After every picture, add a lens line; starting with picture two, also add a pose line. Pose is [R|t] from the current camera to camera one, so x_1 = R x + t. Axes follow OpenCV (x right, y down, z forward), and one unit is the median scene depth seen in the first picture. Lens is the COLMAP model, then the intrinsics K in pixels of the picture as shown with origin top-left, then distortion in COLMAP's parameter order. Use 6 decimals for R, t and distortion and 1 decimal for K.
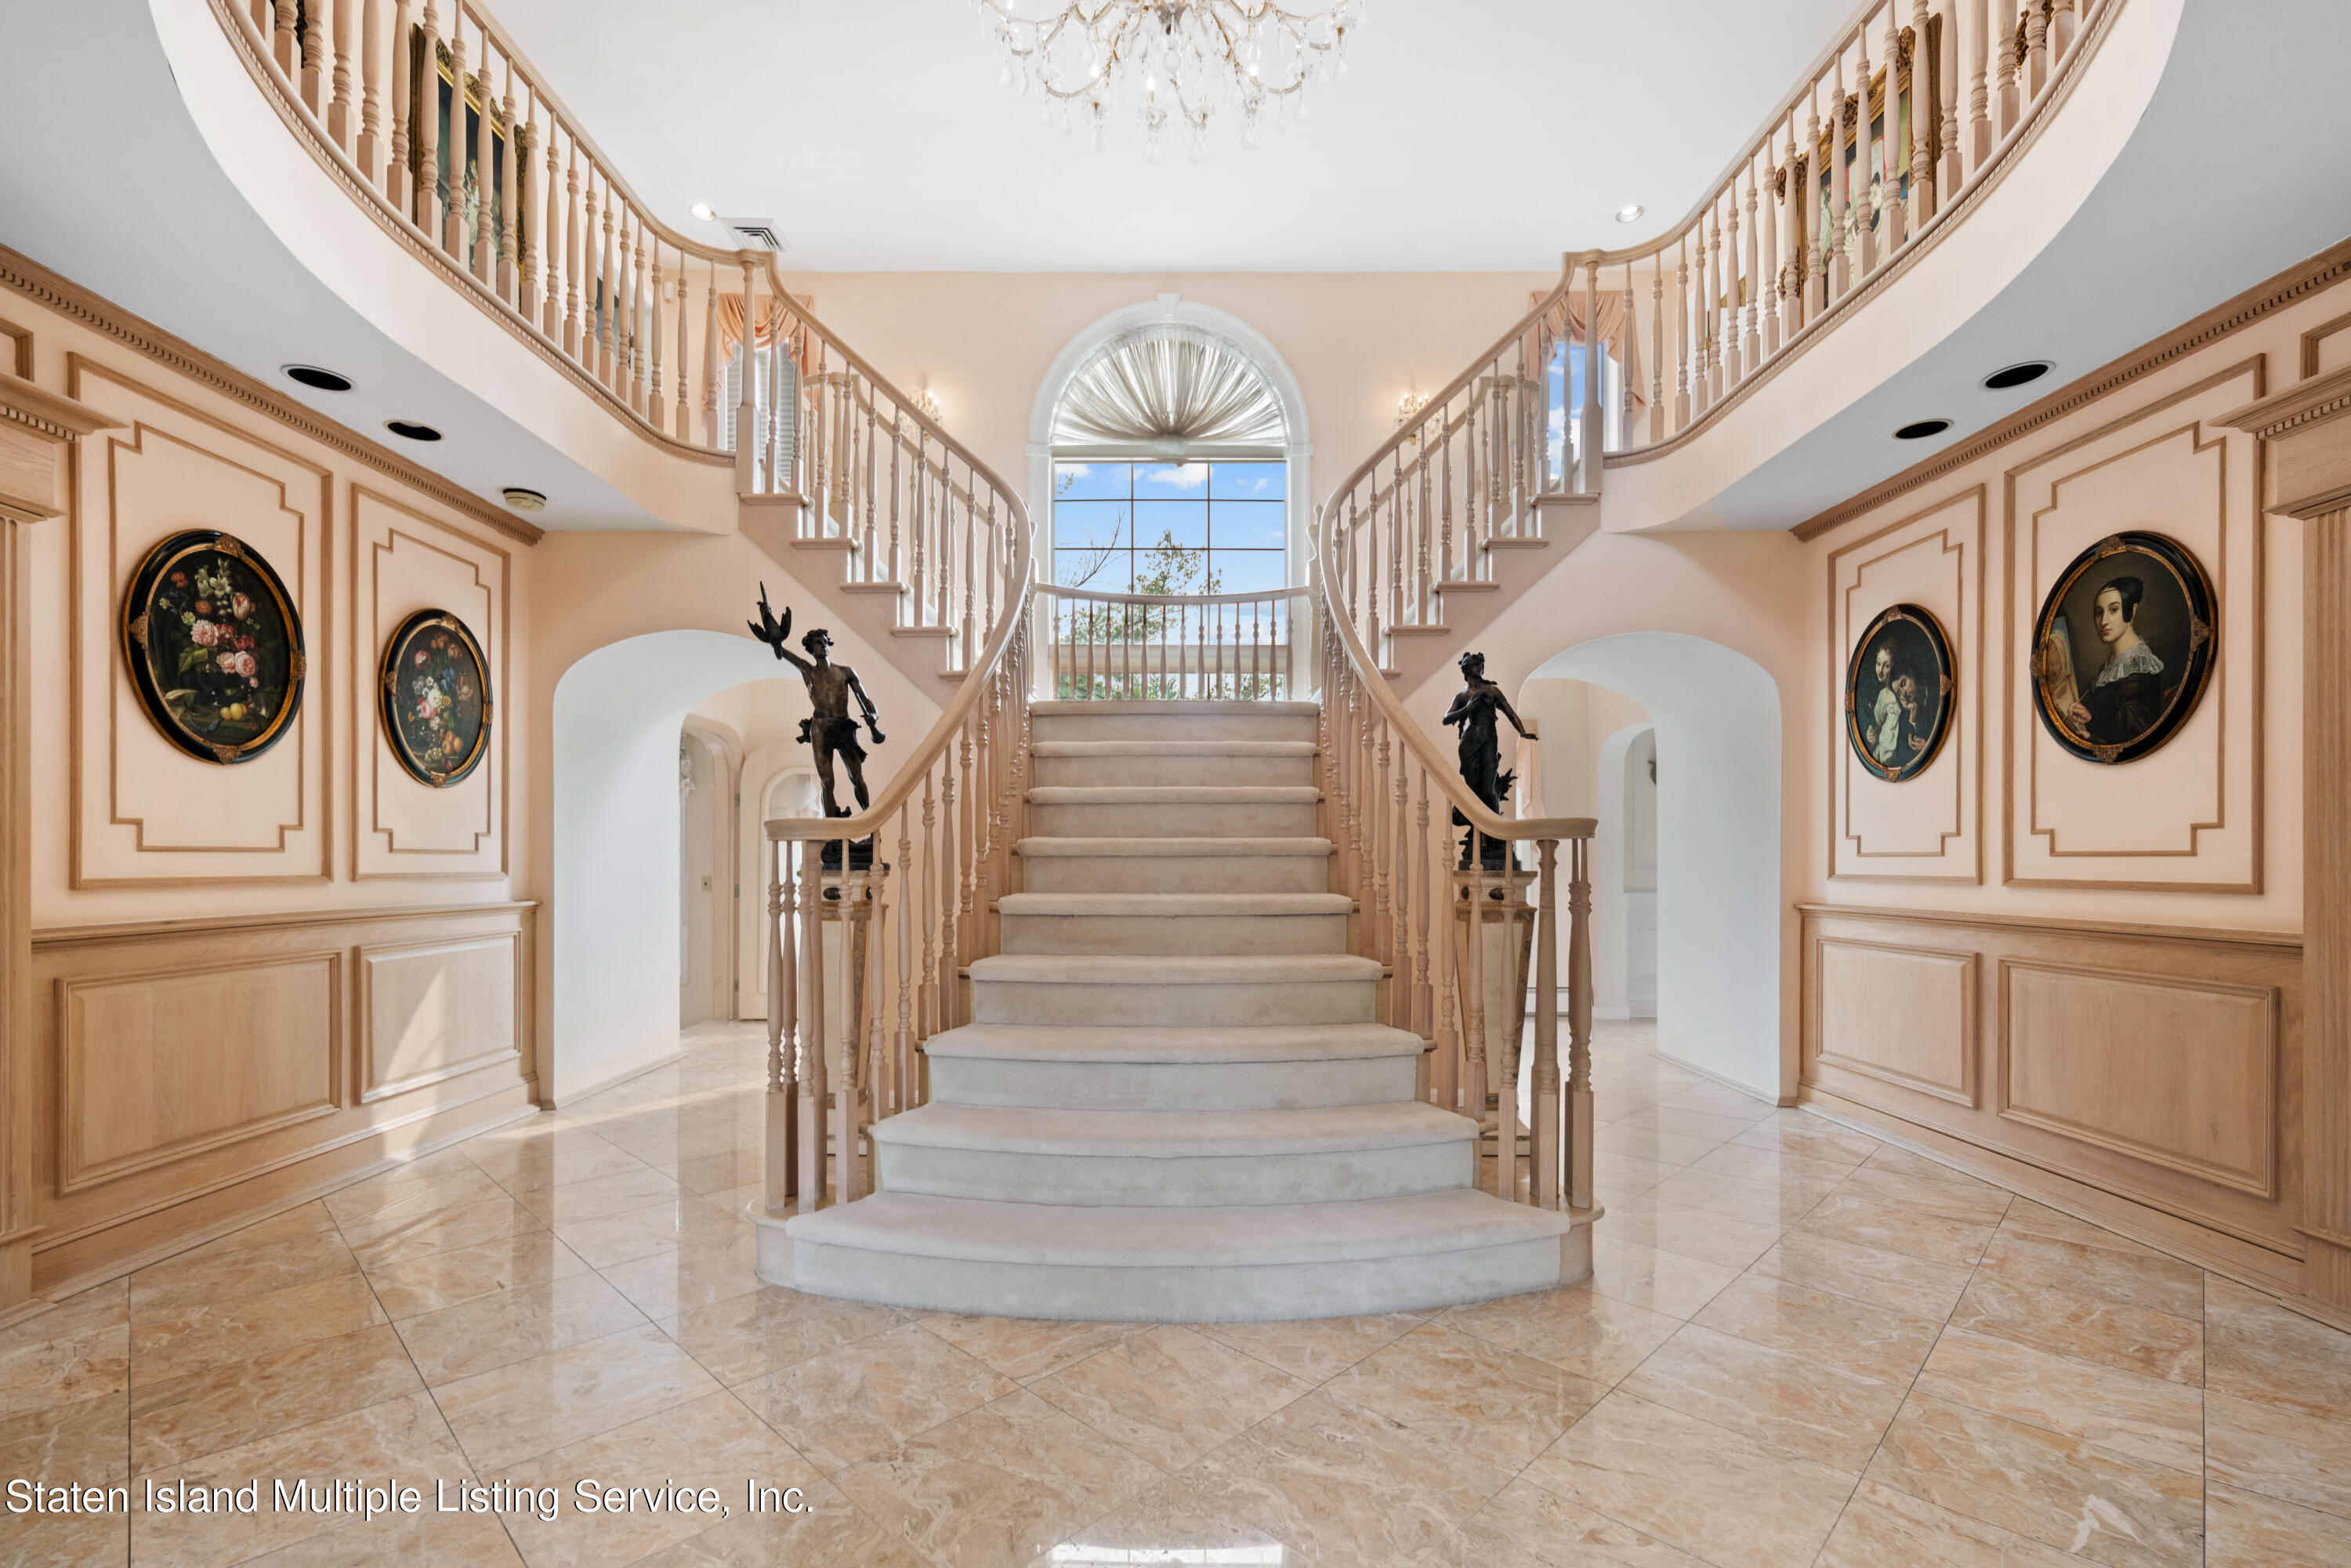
lens RADIAL K [[1035.7, 0, 1174.6], [0, 1035.7, 860.7], [0, 0, 1]] dist [0.009455, -0.004428]
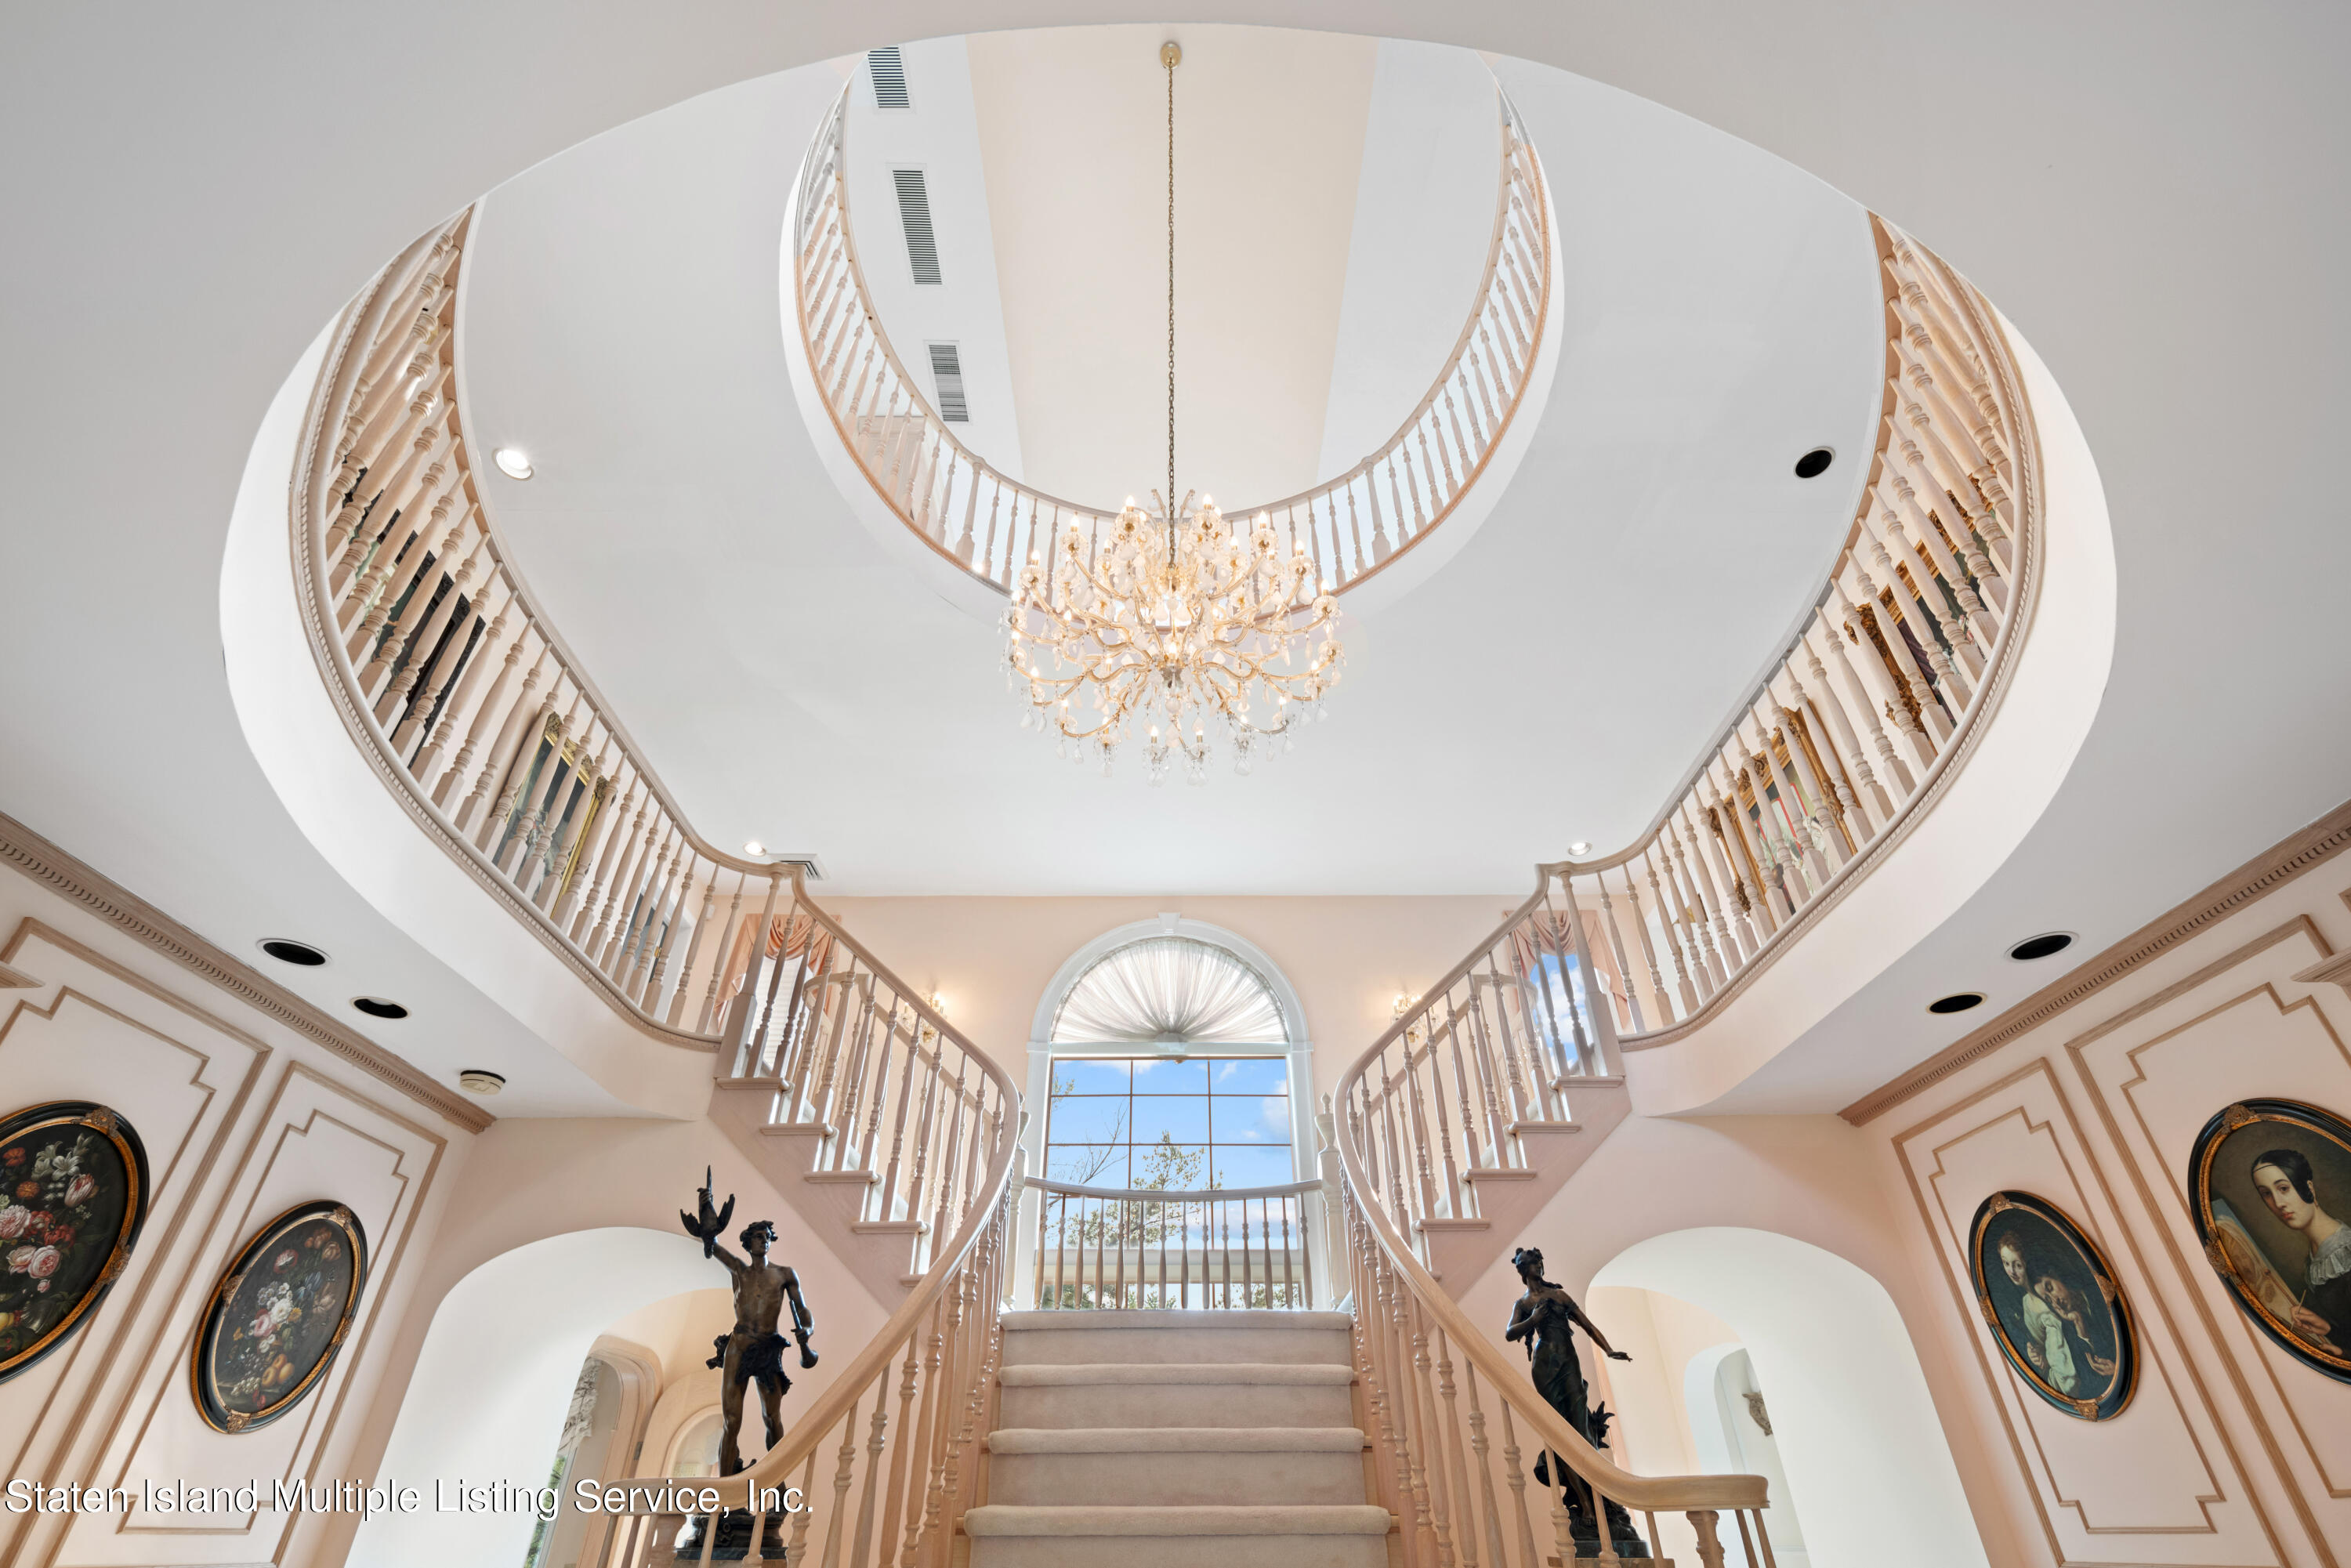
lens RADIAL K [[1035.7, 0, 1174.6], [0, 1035.7, 860.7], [0, 0, 1]] dist [0.009455, -0.004428]
pose [[0.999997, -0.002034, 0.001204, -0.002161], [0.002362, 0.839079, -0.544005, -0.004721], [0.000096, 0.544006, 0.839081, 0.112005]]
